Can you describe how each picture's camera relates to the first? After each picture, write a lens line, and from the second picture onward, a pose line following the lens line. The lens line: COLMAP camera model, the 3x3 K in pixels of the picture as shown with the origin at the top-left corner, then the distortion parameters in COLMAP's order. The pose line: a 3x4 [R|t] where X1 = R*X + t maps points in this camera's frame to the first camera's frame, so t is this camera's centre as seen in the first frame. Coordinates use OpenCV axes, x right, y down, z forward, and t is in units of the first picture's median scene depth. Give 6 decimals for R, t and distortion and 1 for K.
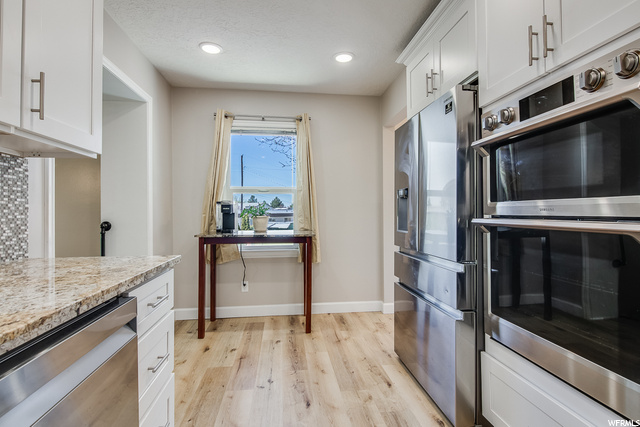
lens RADIAL K [[318.7, 0, 321.0], [0, 318.7, 211.0], [0, 0, 1]] dist [-0.000784, -0.000119]
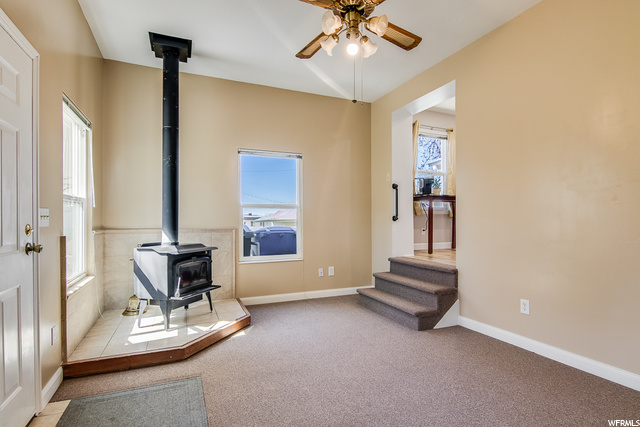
lens RADIAL K [[318.7, 0, 319.6], [0, 318.7, 214.7], [0, 0, 1]] dist [-0.000784, -0.000119]
pose [[0.958940, 0.000750, 0.283610, -1.177545], [-0.004323, 0.999919, 0.011974, 0.130452], [-0.283578, -0.012708, 0.958865, -0.390275]]
